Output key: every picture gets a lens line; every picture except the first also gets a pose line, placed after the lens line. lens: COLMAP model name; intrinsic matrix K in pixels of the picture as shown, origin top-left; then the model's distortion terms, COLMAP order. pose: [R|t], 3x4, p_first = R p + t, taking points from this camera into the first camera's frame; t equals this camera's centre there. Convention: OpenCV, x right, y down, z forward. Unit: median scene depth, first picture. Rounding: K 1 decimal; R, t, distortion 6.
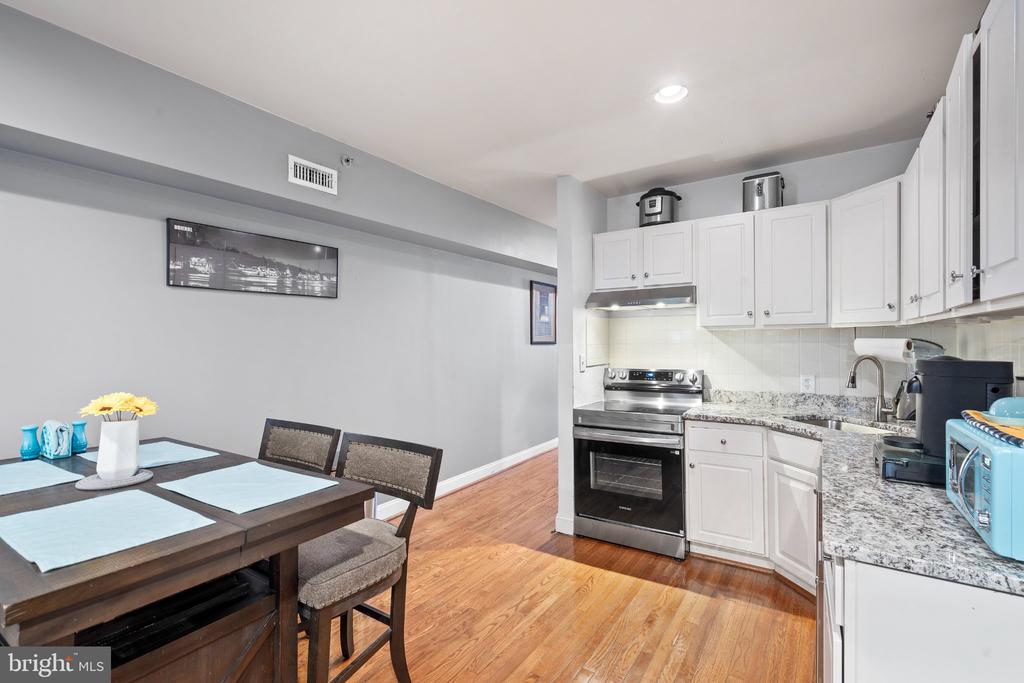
lens RADIAL K [[469.6, 0, 512.0], [0, 469.6, 341.5], [0, 0, 1]] dist [-0.003396, 0.000081]
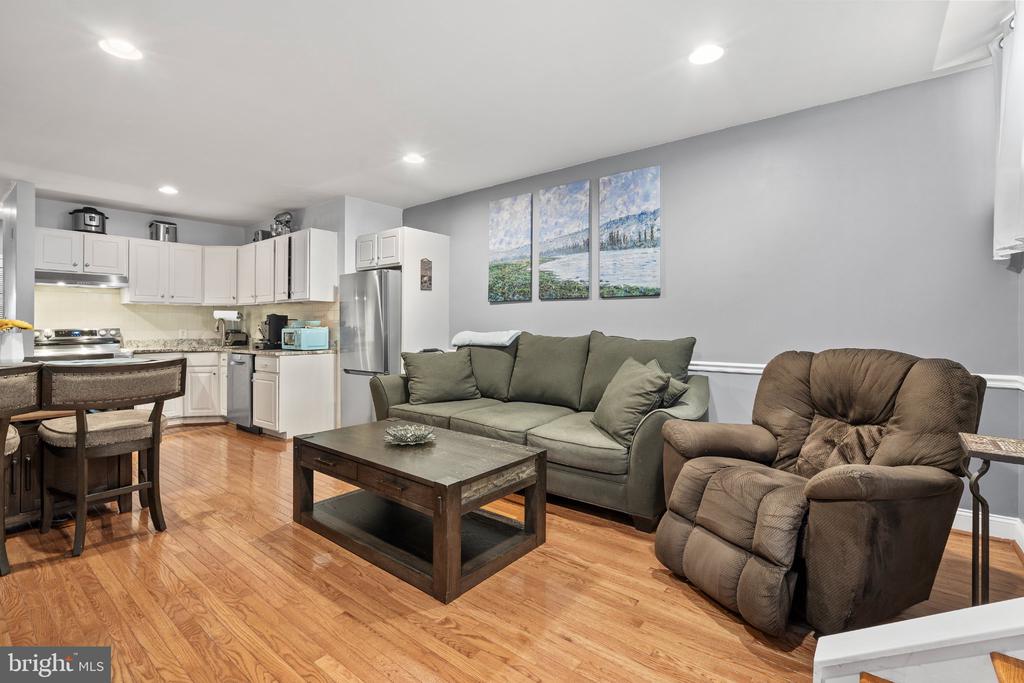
lens RADIAL K [[463.2, 0, 516.2], [0, 463.2, 321.2], [0, 0, 1]] dist [0.001836, 0.000662]
pose [[0.077607, 0.018528, 0.996812, -1.192766], [0.005832, 0.999802, -0.019037, 0.082024], [-0.996967, 0.007291, 0.077484, -0.536462]]
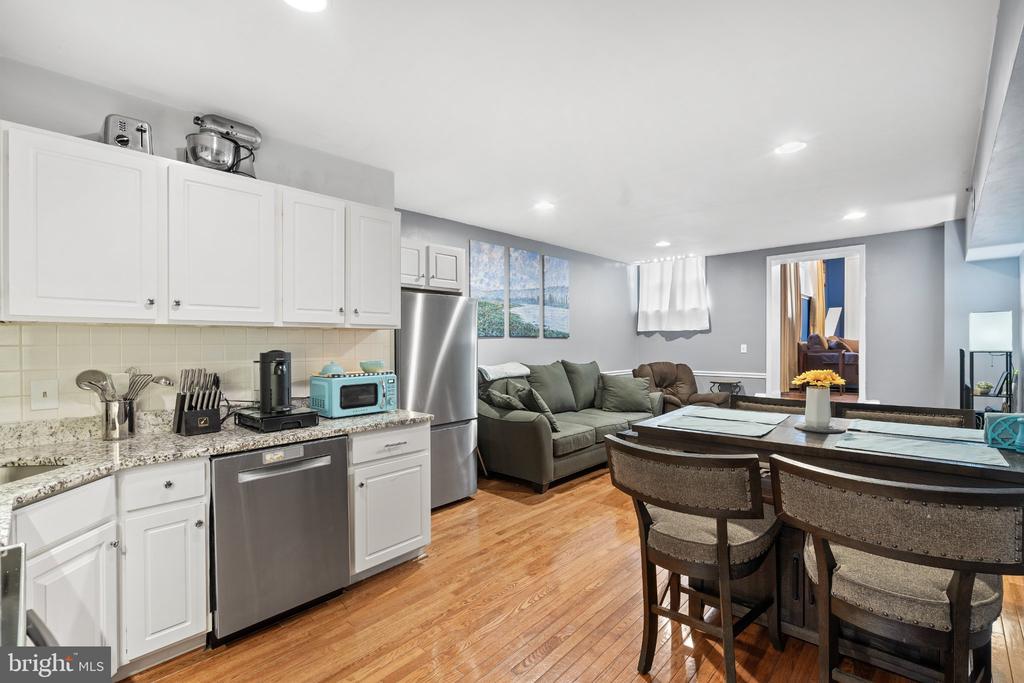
lens RADIAL K [[456.4, 0, 512.0], [0, 456.4, 341.5], [0, 0, 1]] dist [-0.002271, -0.000214]
pose [[-0.984347, 0.012772, 0.175778, -0.072645], [0.013007, 0.999915, 0.000185, 0.007067], [-0.175761, 0.002468, -0.984430, 1.205573]]
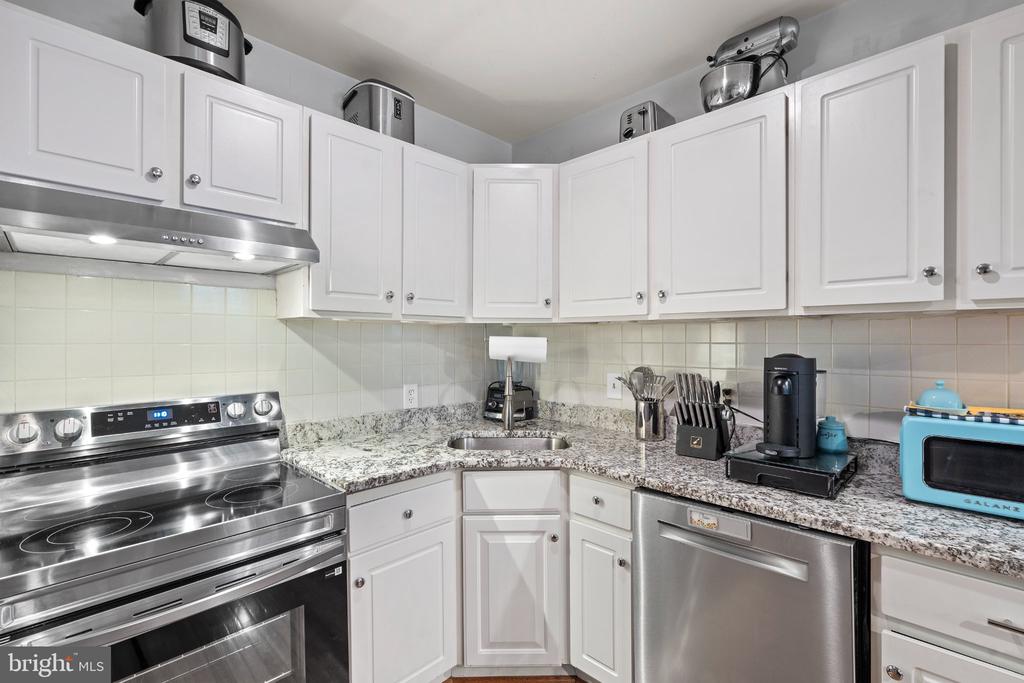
lens RADIAL K [[456.4, 0, 512.0], [0, 456.4, 341.5], [0, 0, 1]] dist [-0.002271, -0.000214]
pose [[0.191337, 0.008690, 0.981486, -0.065313], [-0.000776, 0.999962, -0.008703, 0.007972], [-0.981524, 0.000904, 0.191337, 0.699298]]
